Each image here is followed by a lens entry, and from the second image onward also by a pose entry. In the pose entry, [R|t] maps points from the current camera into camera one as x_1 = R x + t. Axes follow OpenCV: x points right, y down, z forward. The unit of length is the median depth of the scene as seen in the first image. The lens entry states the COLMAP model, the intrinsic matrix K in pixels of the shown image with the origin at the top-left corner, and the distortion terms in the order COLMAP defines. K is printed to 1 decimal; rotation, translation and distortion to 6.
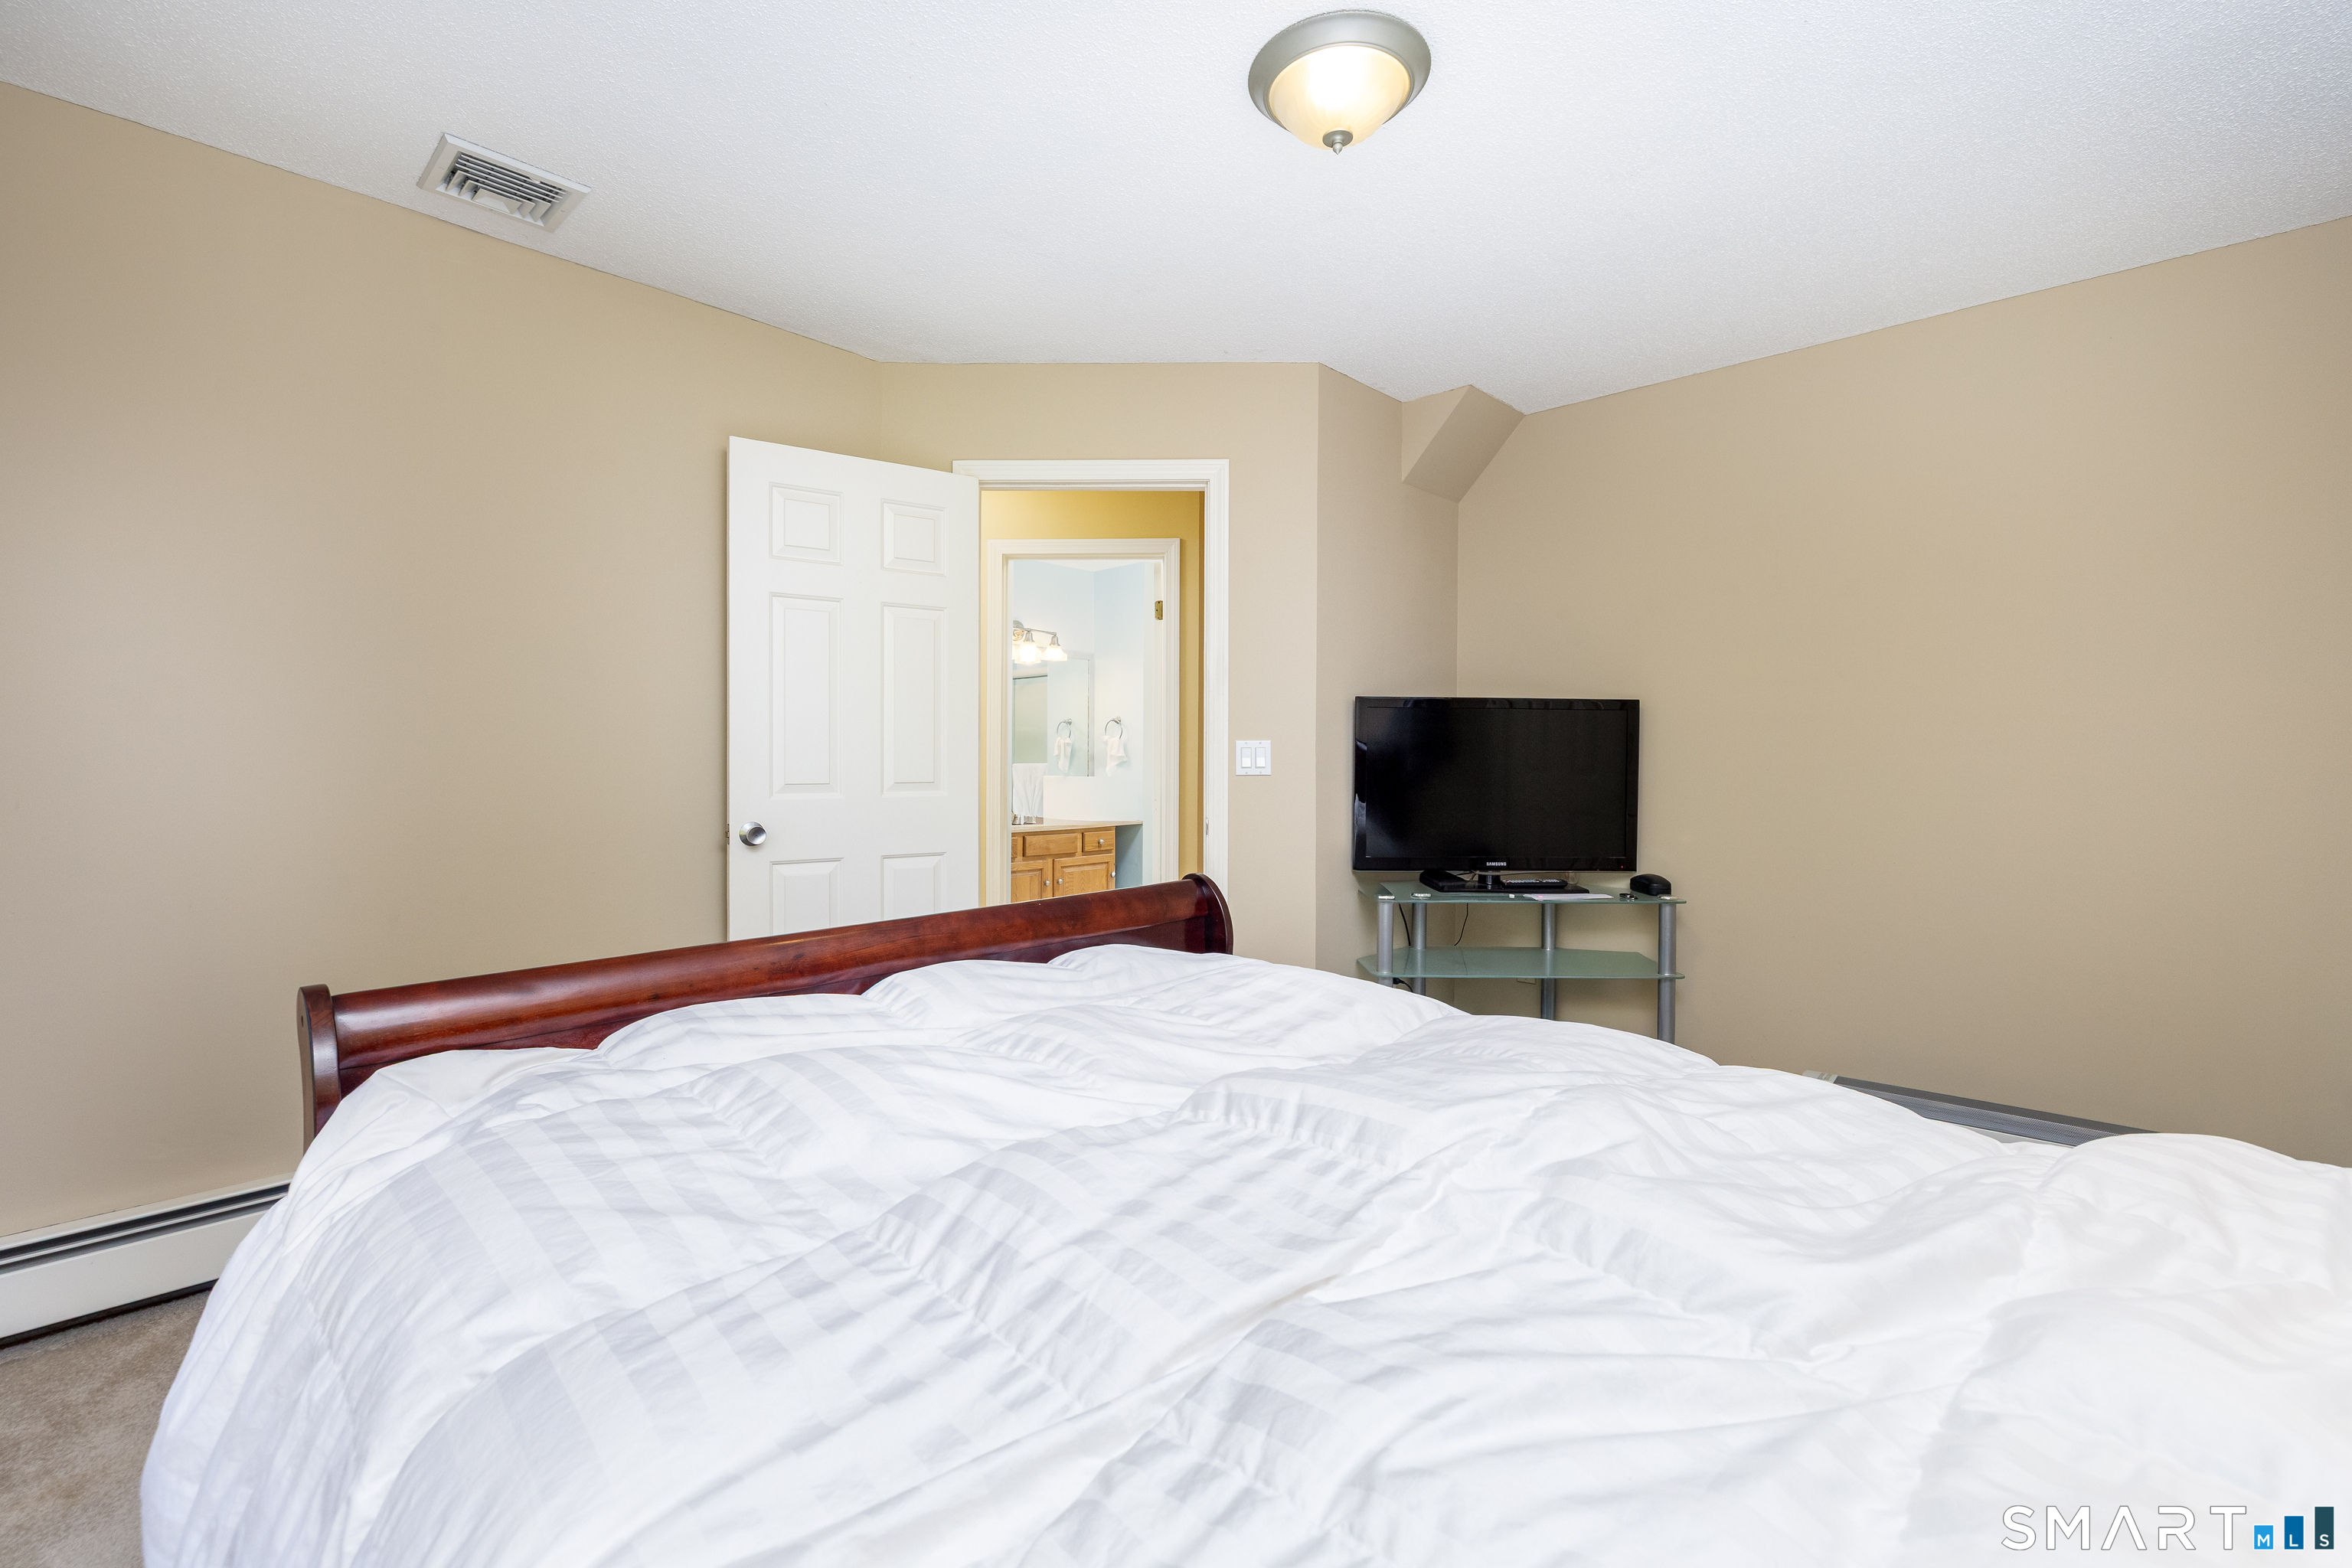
lens RADIAL K [[1003.3, 0, 1176.1], [0, 1003.3, 783.4], [0, 0, 1]] dist [-0.000642, -0.000034]
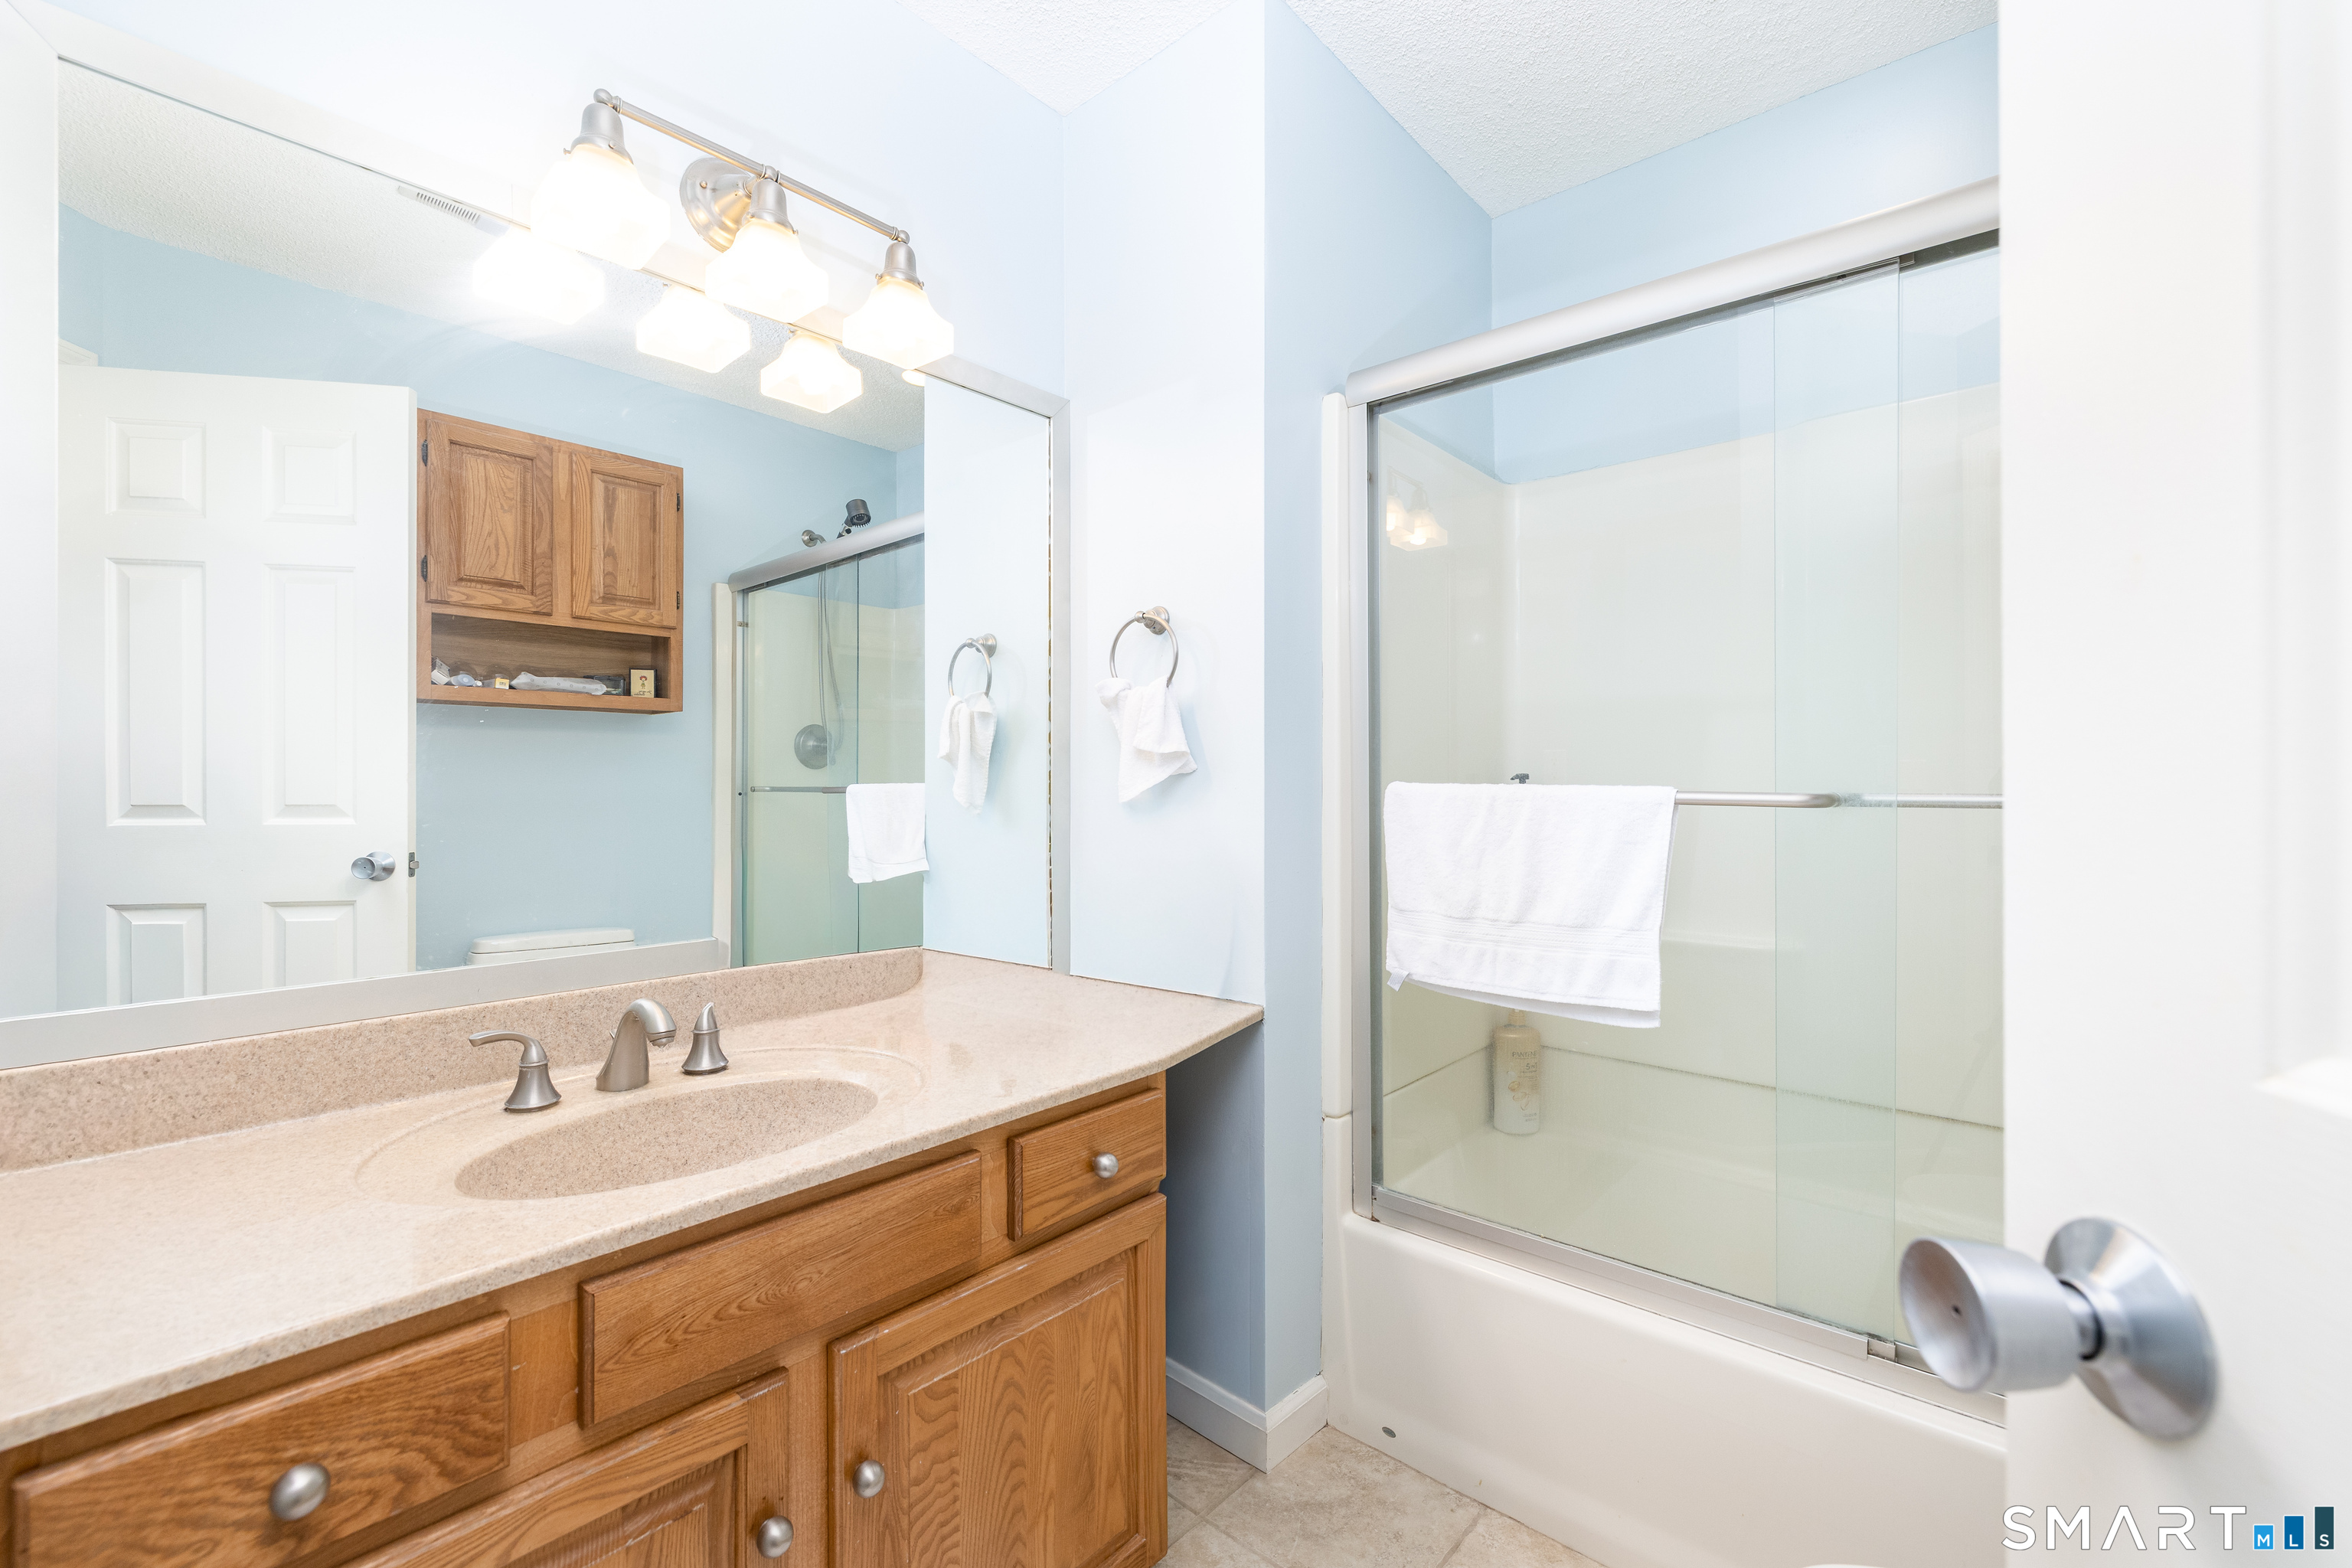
lens RADIAL K [[1003.3, 0, 1177.0], [0, 1003.3, 779.6], [0, 0, 1]] dist [-0.000642, -0.000034]
pose [[0.999893, -0.012678, 0.007265, -0.057420], [0.012804, 0.999766, -0.017448, -0.015703], [-0.007042, 0.017539, 0.999821, 0.754015]]
